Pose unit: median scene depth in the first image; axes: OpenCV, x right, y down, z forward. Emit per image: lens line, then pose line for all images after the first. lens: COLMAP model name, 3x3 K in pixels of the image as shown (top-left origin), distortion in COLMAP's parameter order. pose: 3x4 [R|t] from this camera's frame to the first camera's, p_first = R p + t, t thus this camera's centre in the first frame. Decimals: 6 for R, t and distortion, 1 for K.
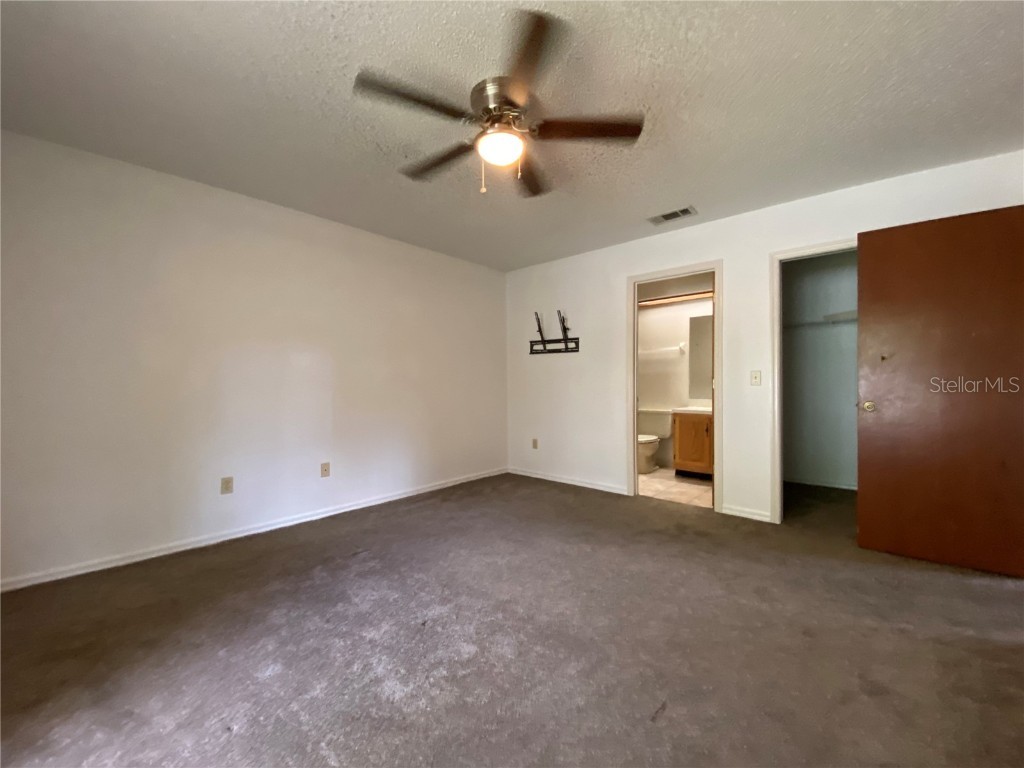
lens RADIAL K [[420.3, 0, 508.7], [0, 420.3, 378.8], [0, 0, 1]] dist [0.008807, -0.014452]
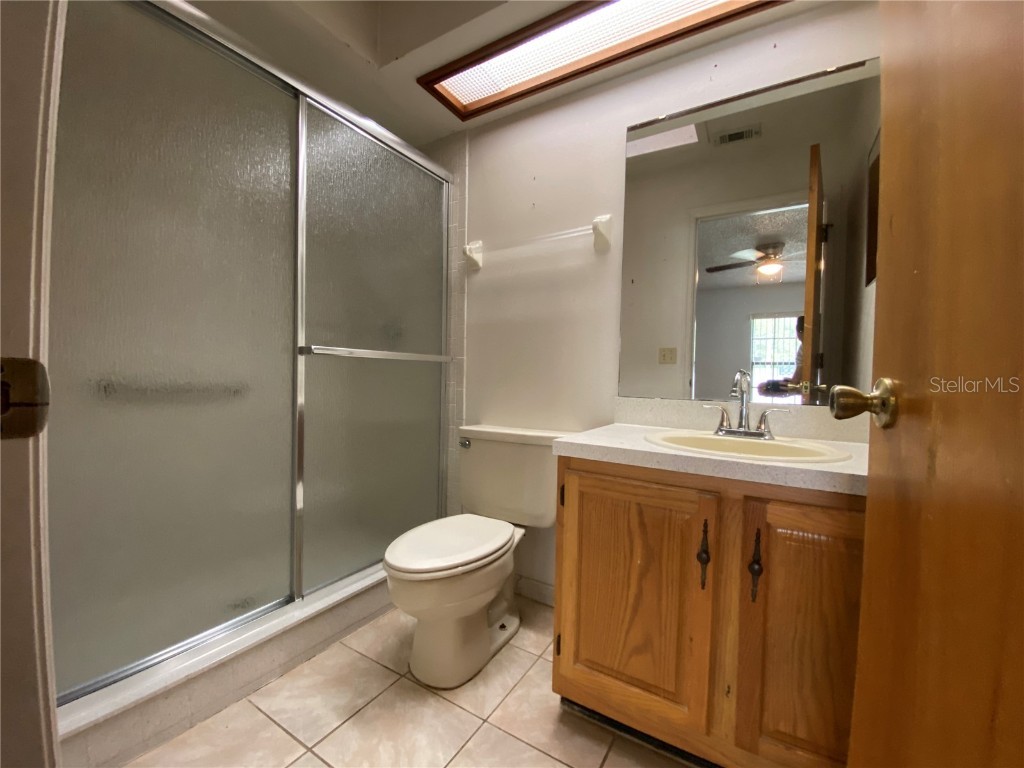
lens RADIAL K [[420.3, 0, 516.0], [0, 420.3, 386.5], [0, 0, 1]] dist [0.008807, -0.014452]
pose [[0.982495, 0.017418, 0.185475, 0.298613], [-0.021652, 0.999549, 0.020826, 0.033160], [-0.185029, -0.024478, 0.982428, 0.713433]]
